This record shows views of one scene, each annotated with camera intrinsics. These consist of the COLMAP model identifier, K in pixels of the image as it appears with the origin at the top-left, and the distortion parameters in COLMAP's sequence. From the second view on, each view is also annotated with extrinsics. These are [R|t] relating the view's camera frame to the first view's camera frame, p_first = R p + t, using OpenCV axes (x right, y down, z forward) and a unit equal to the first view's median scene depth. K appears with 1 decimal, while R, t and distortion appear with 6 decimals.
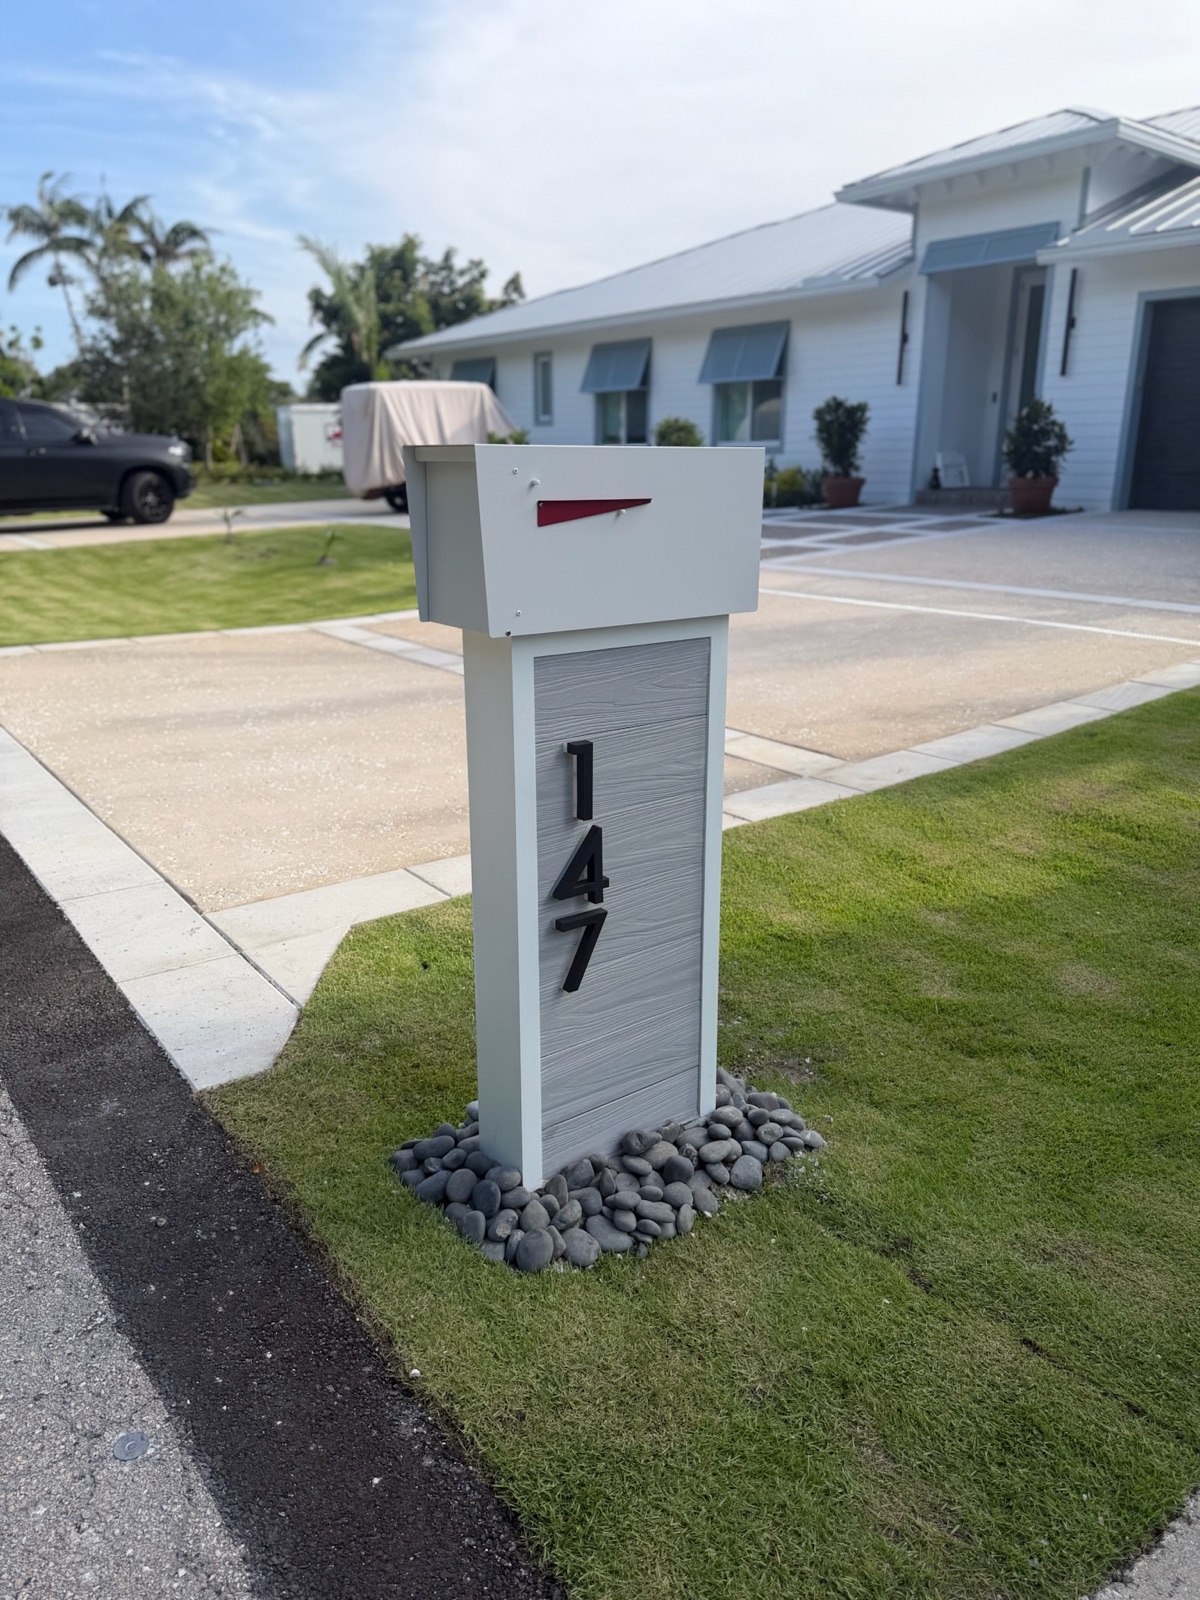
lens RADIAL K [[1129.1, 0, 597.7], [0, 1129.1, 792.8], [0, 0, 1]] dist [0.040985, -0.053739]
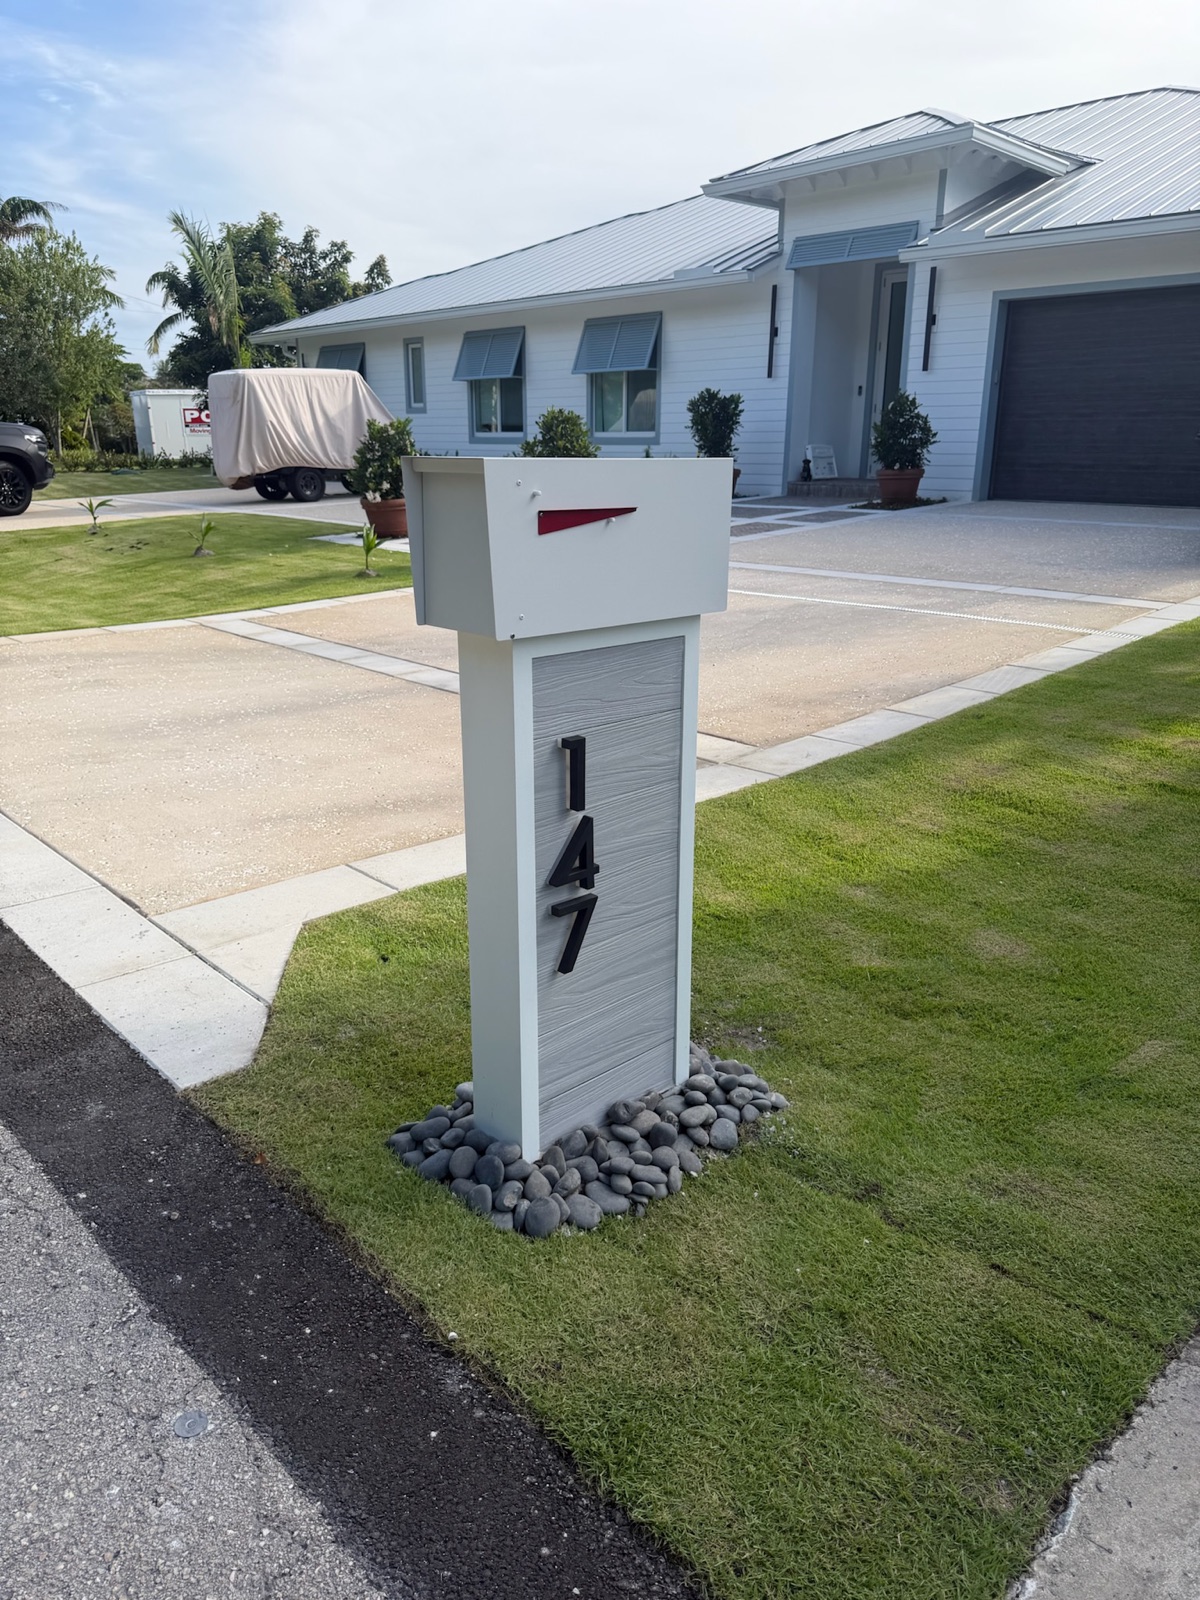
lens RADIAL K [[1129.1, 0, 596.9], [0, 1129.1, 797.3], [0, 0, 1]] dist [0.040985, -0.053739]
pose [[0.993741, -0.029069, 0.107863, -0.096916], [0.027591, 0.999504, 0.015177, -0.003634], [-0.108251, -0.012106, 0.994050, -0.049592]]
